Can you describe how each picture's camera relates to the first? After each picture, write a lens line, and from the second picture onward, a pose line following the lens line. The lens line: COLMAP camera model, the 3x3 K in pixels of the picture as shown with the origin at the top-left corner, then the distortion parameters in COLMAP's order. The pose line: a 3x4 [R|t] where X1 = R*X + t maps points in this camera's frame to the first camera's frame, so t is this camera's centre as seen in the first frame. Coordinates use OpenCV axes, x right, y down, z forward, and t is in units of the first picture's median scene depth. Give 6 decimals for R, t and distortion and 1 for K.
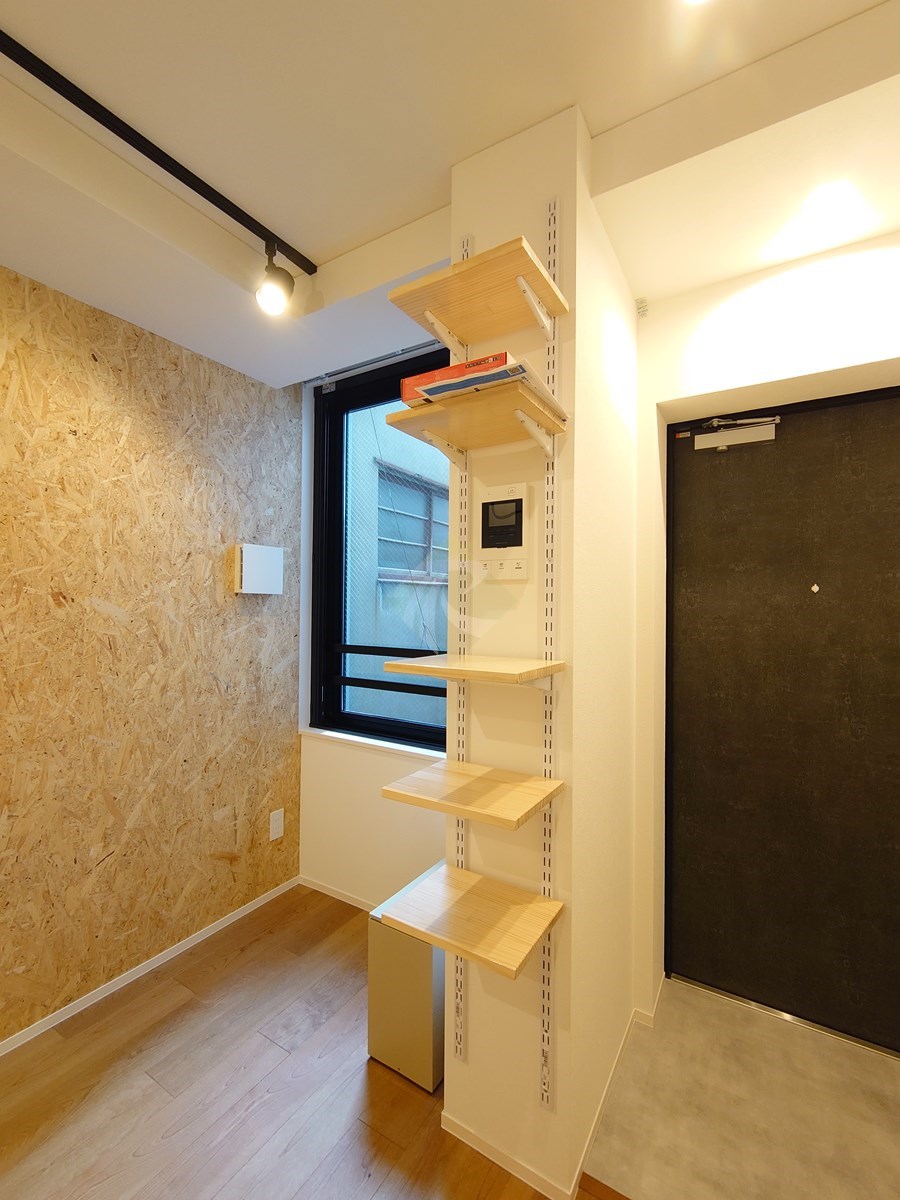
lens RADIAL K [[515.5, 0, 450.0], [0, 515.5, 600.0], [0, 0, 1]] dist [-0.001717, -0.001240]
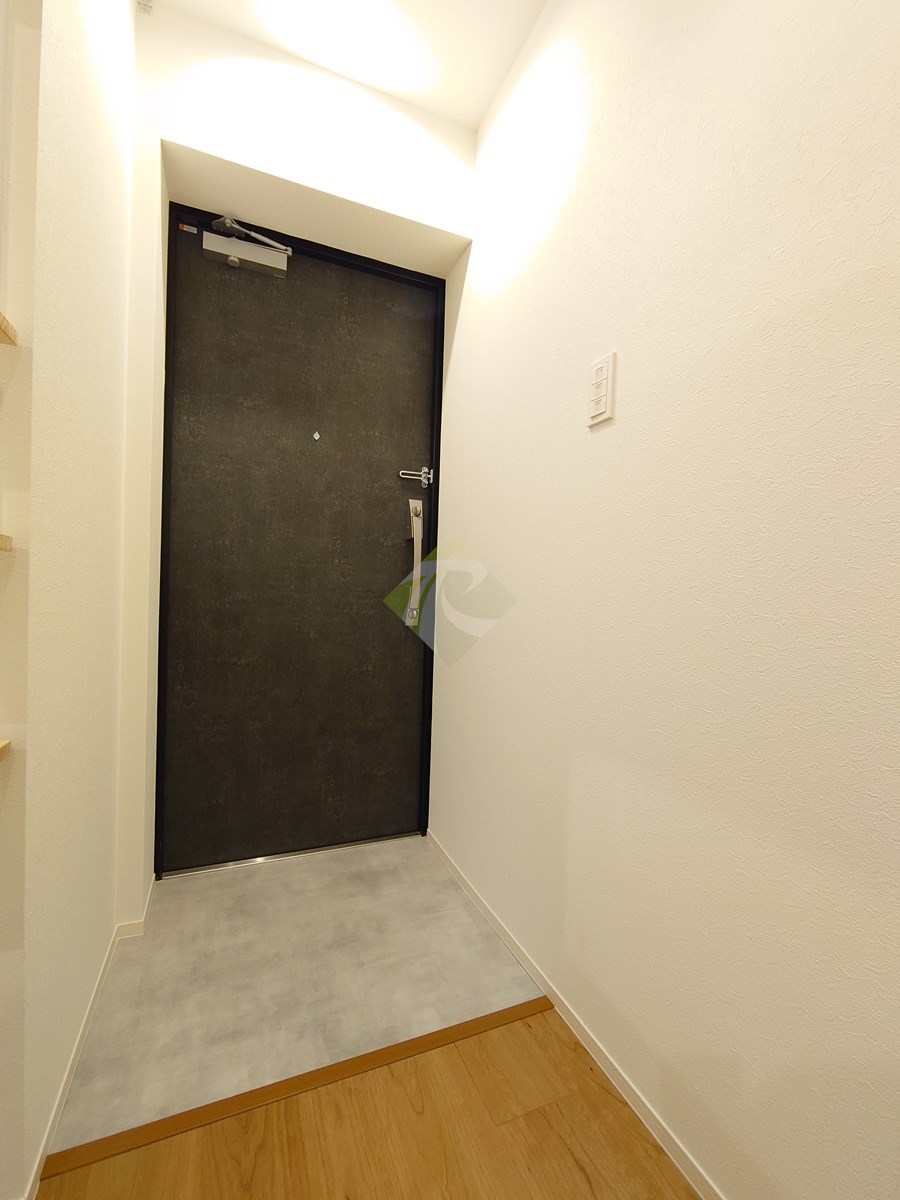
lens RADIAL K [[515.5, 0, 450.0], [0, 515.5, 600.0], [0, 0, 1]] dist [-0.001717, -0.001240]
pose [[0.578675, -0.007029, 0.815528, 0.019586], [-0.036805, 0.998719, 0.034723, 0.258224], [-0.814728, -0.050109, 0.577675, 0.167934]]
